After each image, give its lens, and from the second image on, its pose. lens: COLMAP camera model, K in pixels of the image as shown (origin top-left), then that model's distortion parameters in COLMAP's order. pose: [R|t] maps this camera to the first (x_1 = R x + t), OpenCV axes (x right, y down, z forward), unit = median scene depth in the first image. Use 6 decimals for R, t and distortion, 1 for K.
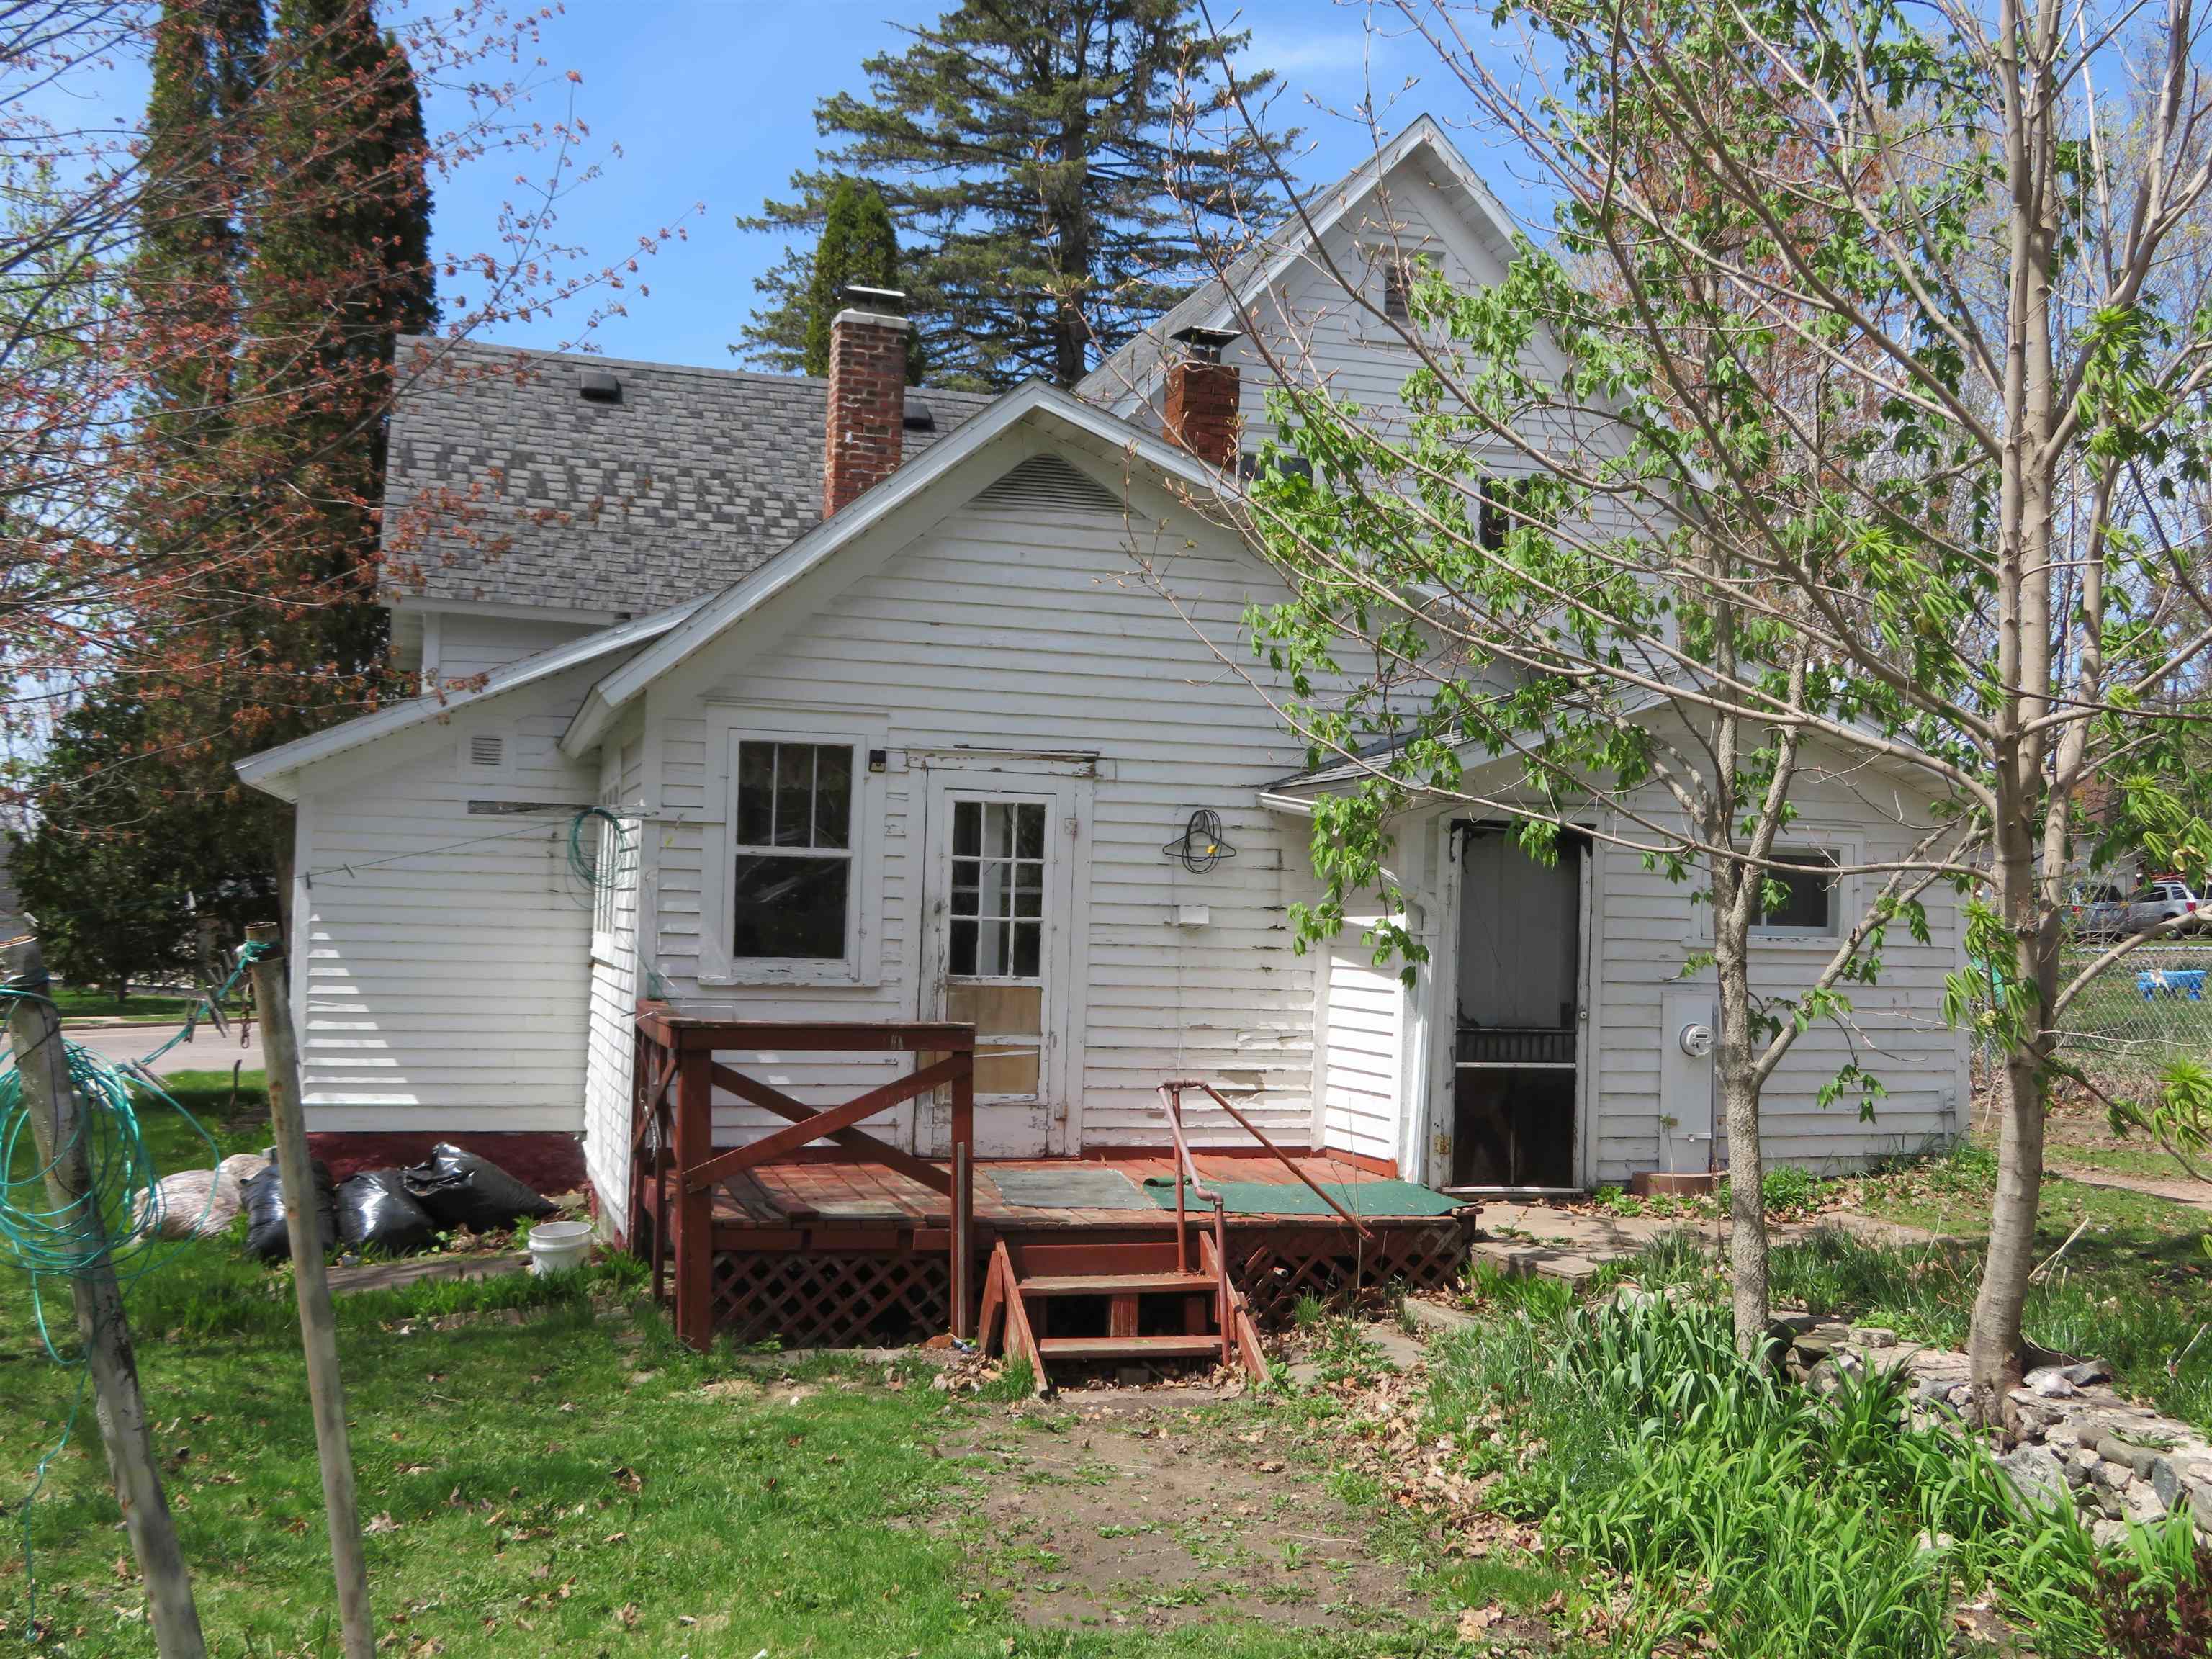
lens RADIAL K [[2163.9, 0, 1106.0], [0, 2163.9, 829.5], [0, 0, 1]] dist [-0.013565, -0.011068]
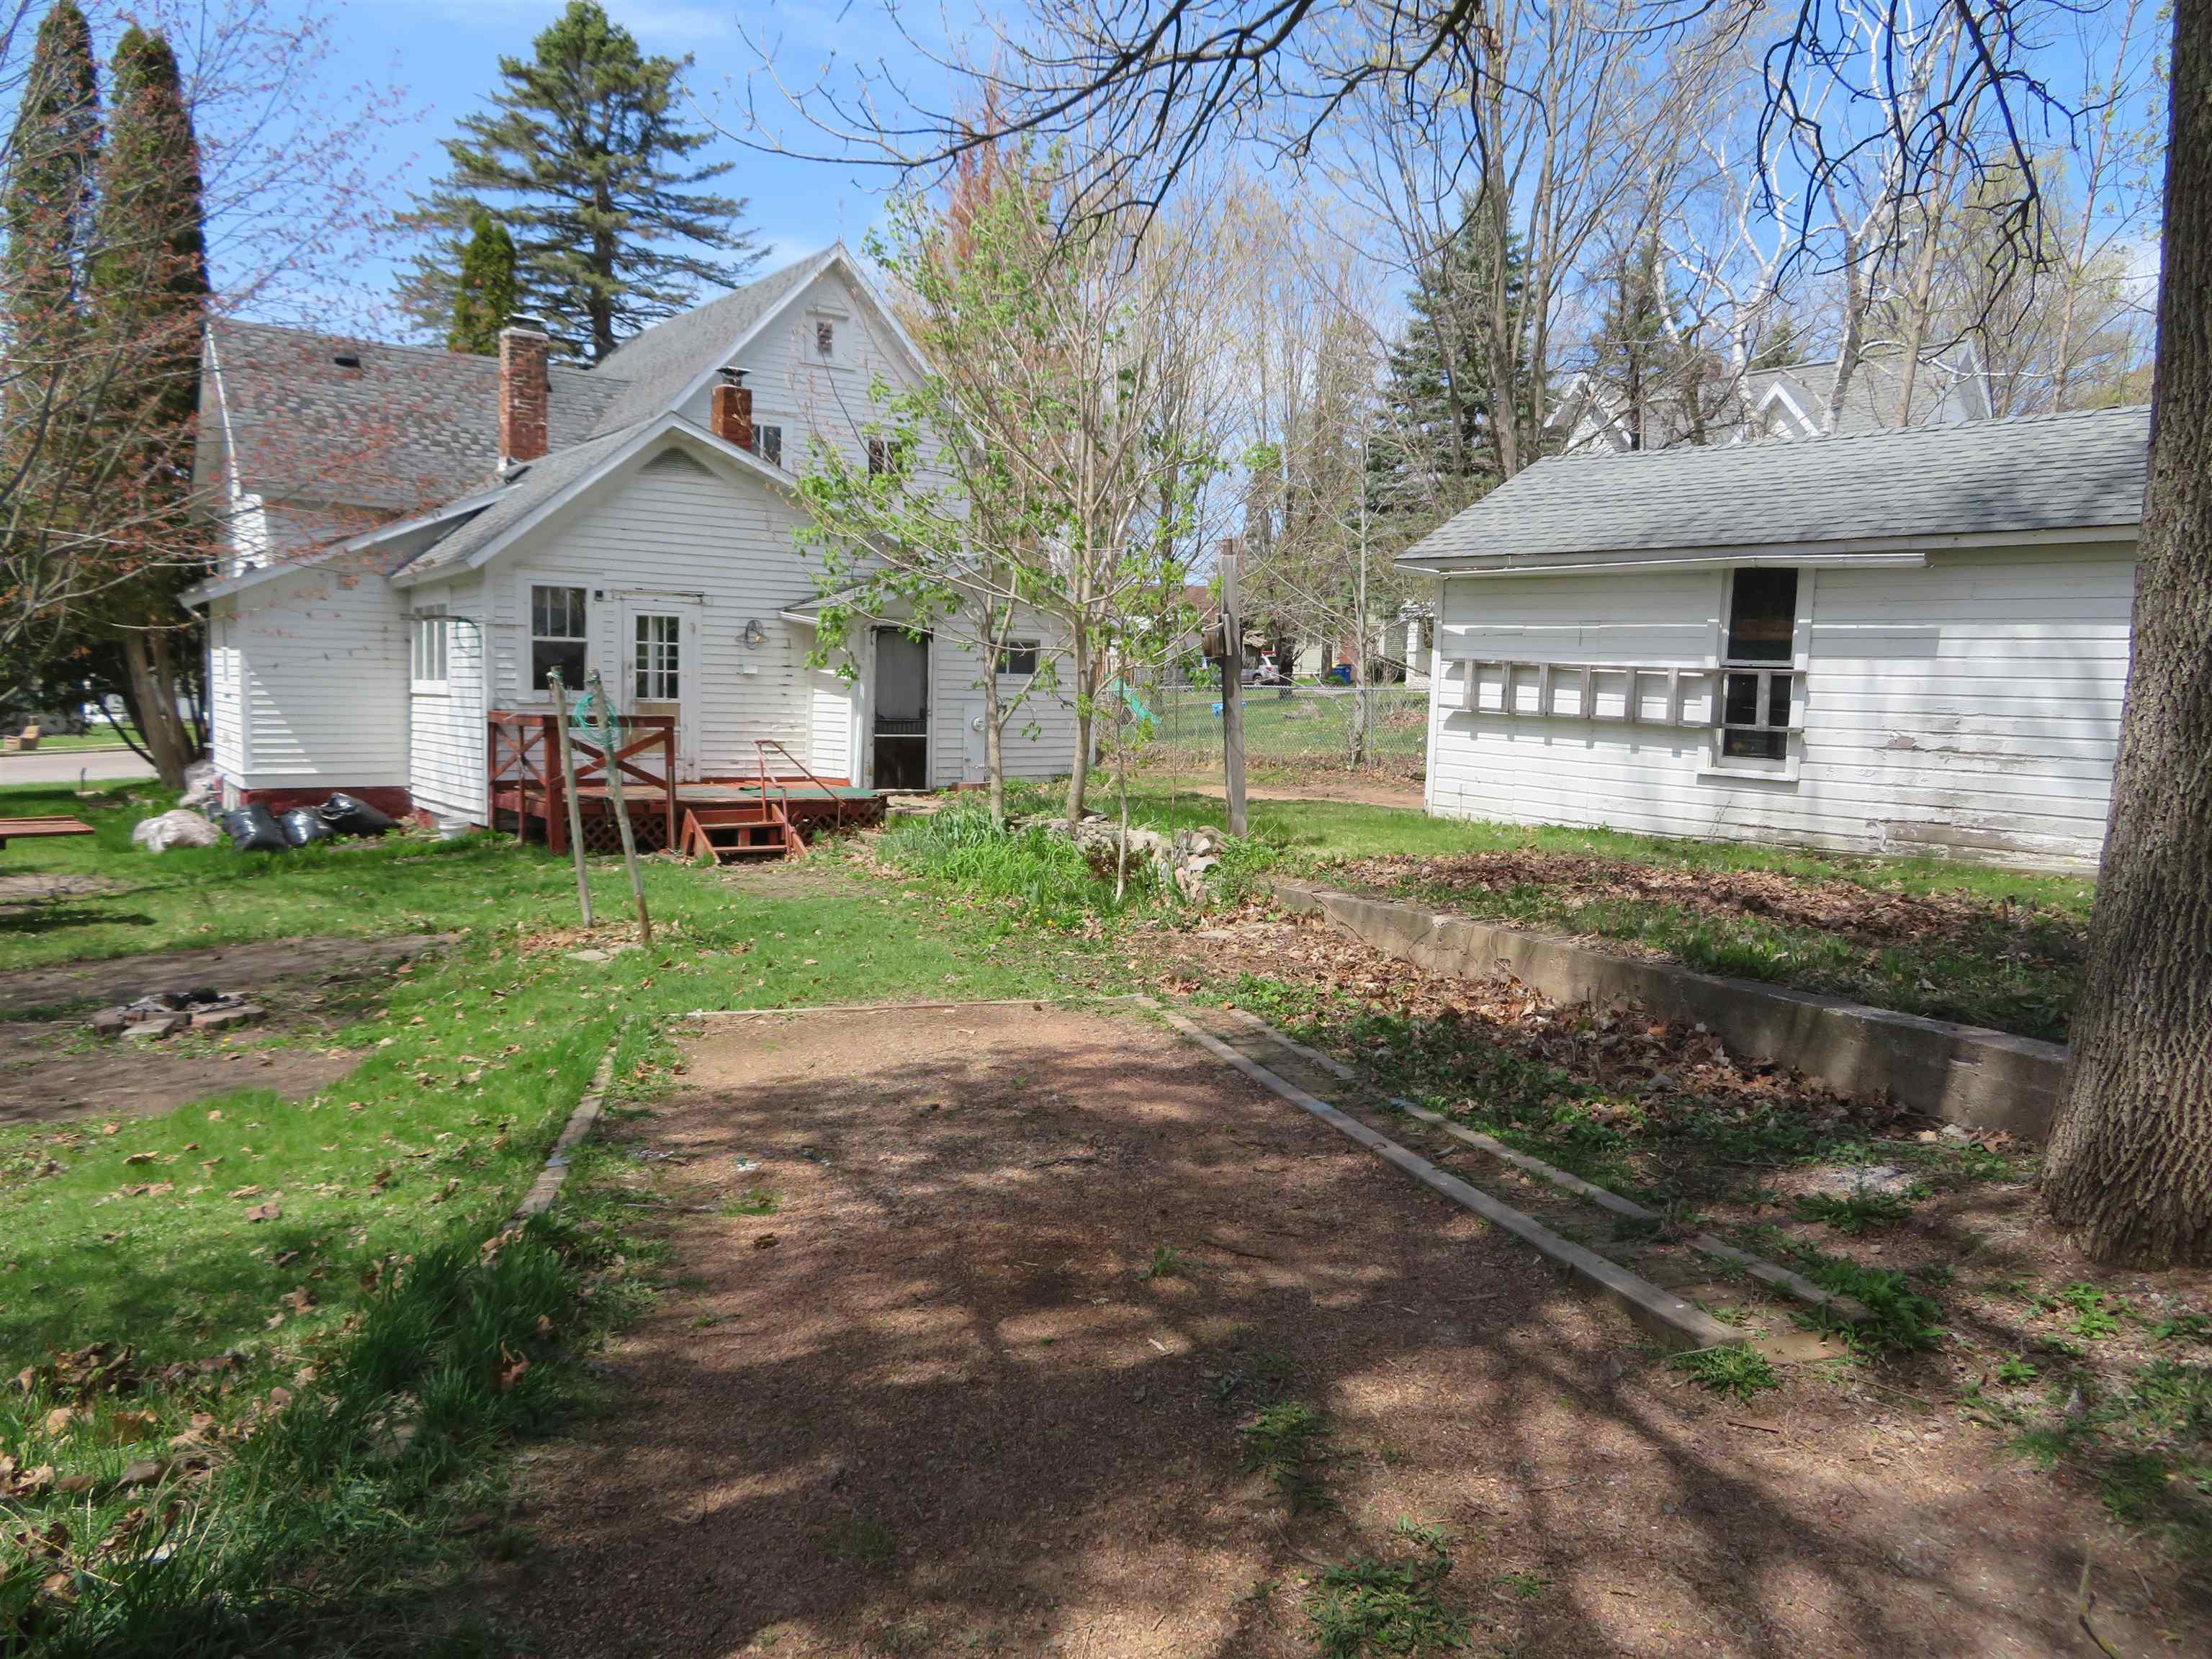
lens RADIAL K [[1588.1, 0, 1106.0], [0, 1588.1, 829.5], [0, 0, 1]] dist [-0.005295, 0.001818]
pose [[0.941244, -0.036130, 0.335790, -0.167445], [-0.008993, 0.991227, 0.131862, -0.014242], [-0.337608, -0.127134, 0.932662, -0.625535]]
